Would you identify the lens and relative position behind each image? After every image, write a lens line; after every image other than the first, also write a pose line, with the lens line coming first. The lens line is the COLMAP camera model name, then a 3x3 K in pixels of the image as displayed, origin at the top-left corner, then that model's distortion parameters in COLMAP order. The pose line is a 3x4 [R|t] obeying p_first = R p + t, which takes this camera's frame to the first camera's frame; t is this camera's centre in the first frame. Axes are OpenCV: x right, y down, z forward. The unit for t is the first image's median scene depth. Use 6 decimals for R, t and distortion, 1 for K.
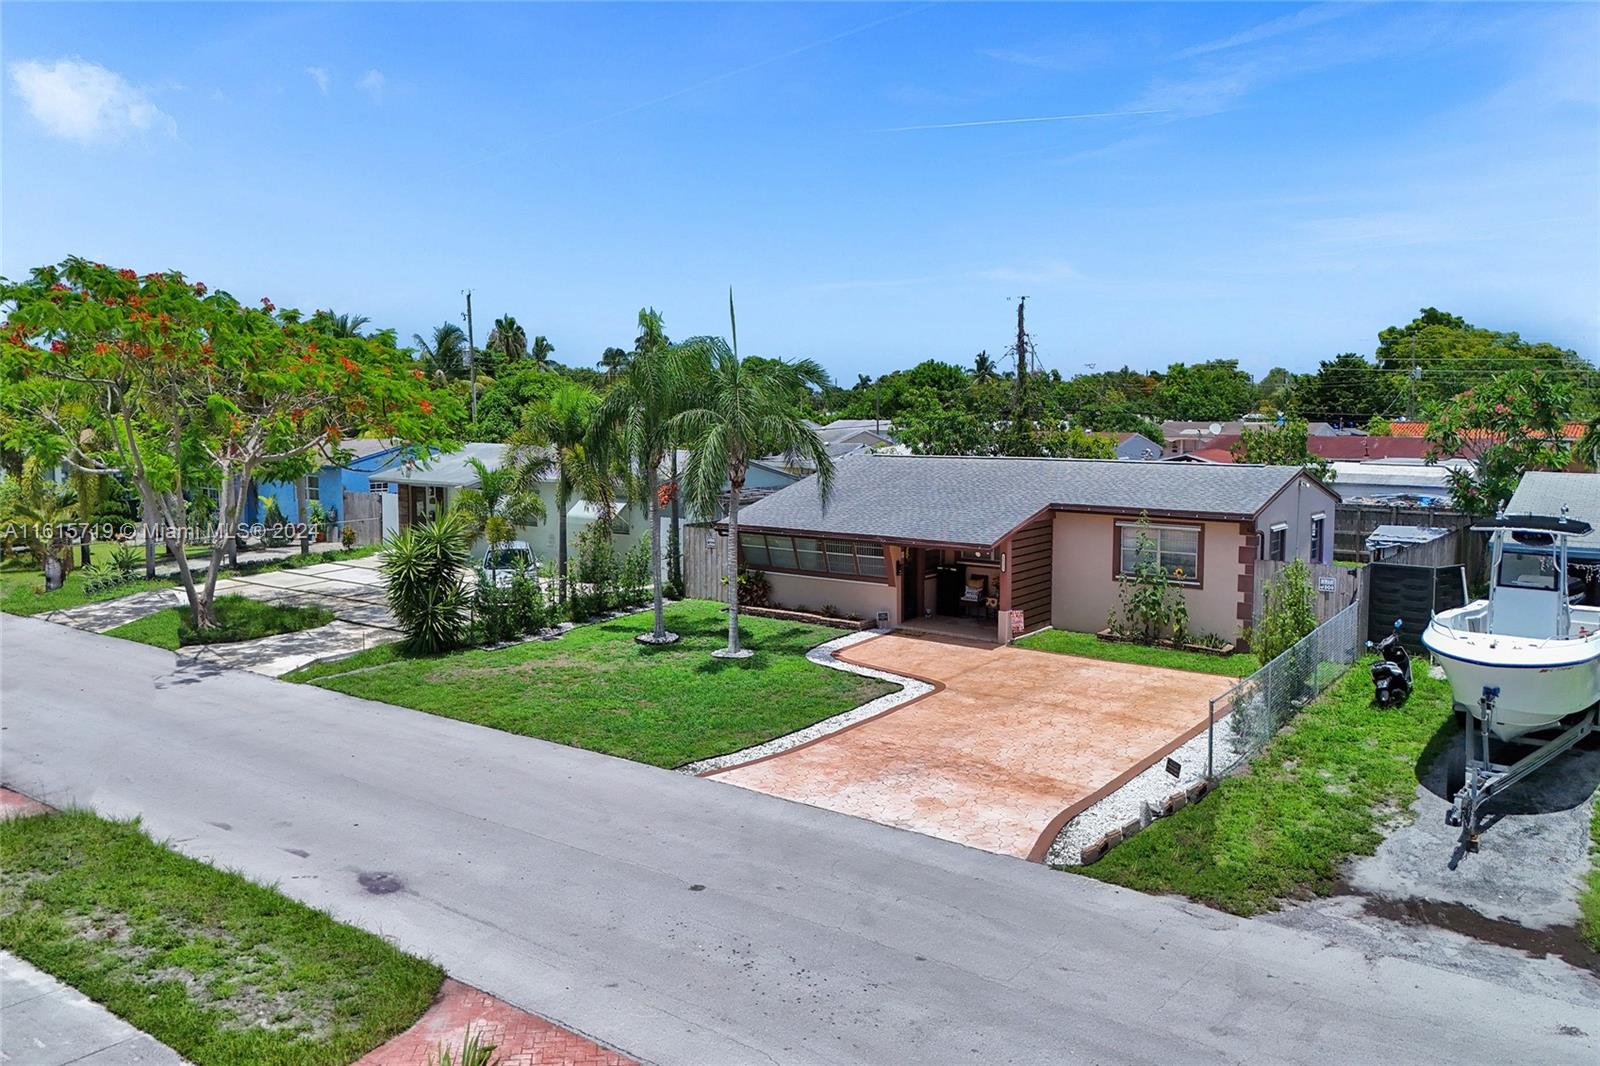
lens RADIAL K [[1239.4, 0, 760.3], [0, 1239.4, 496.8], [0, 0, 1]] dist [0.101737, -0.118789]
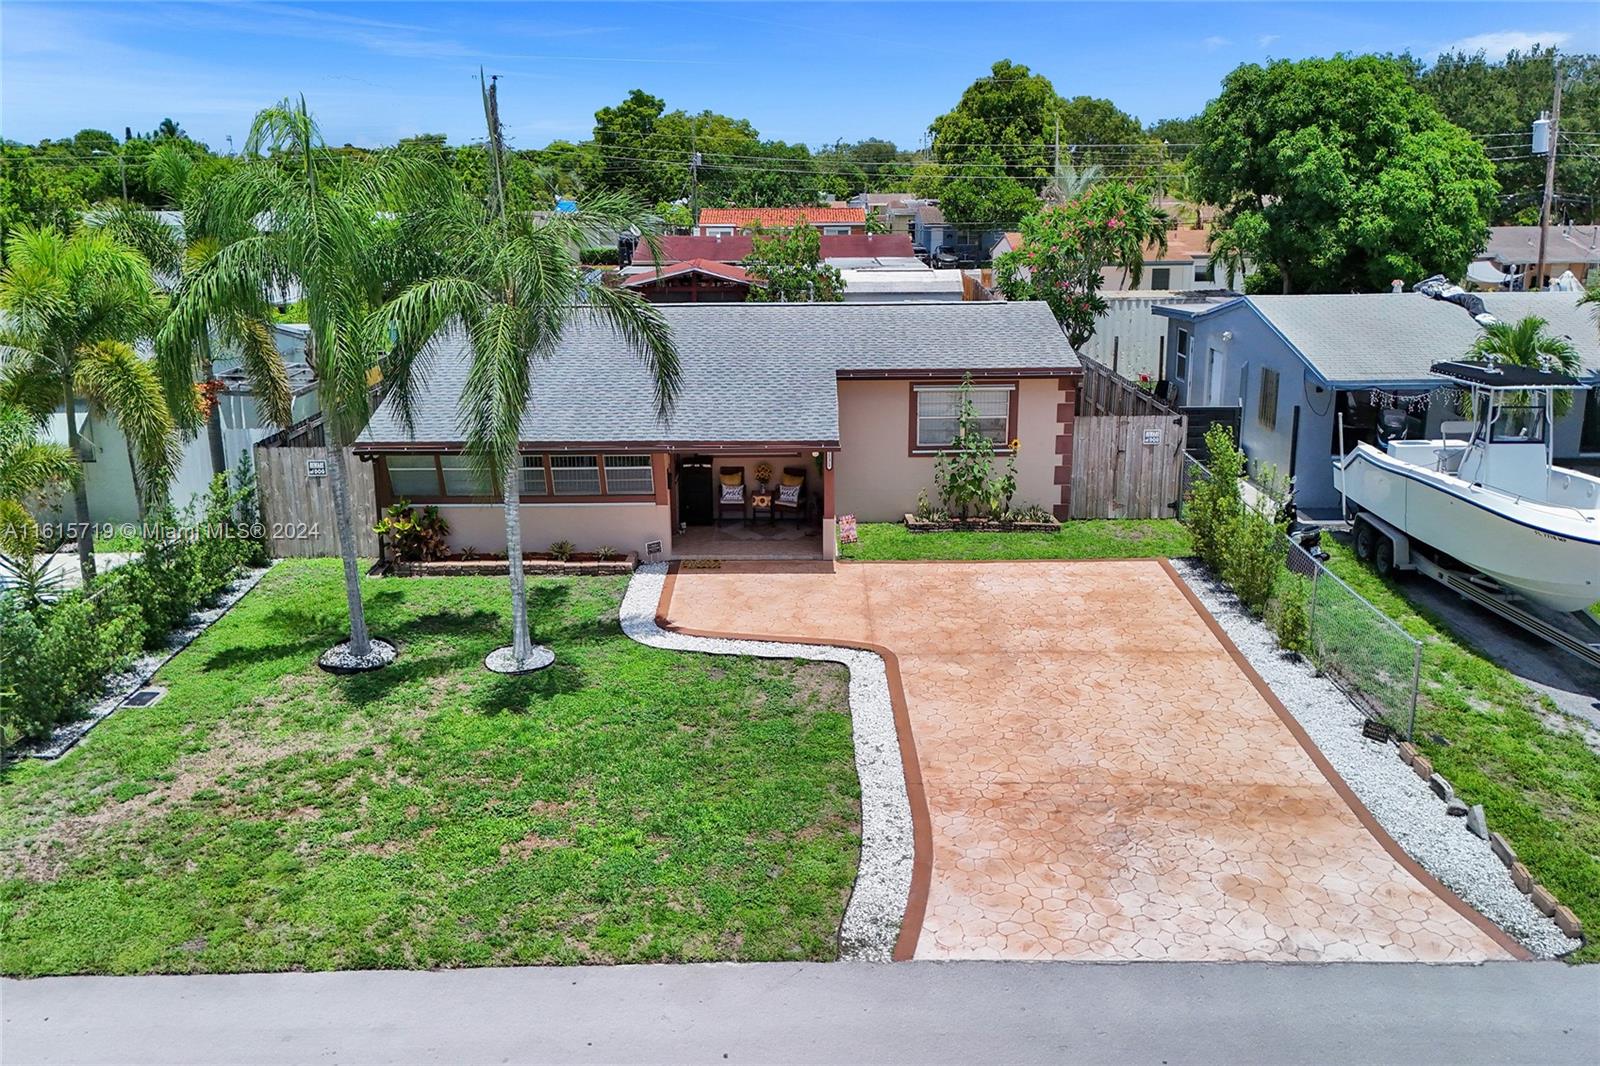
lens RADIAL K [[1236.5, 0, 803.6], [0, 1236.5, 481.9], [0, 0, 1]] dist [0.038648, -0.004613]
pose [[0.781859, -0.159016, 0.602836, -0.320160], [0.056515, 0.981022, 0.185476, -0.086029], [-0.620889, -0.110947, 0.776008, 0.473563]]
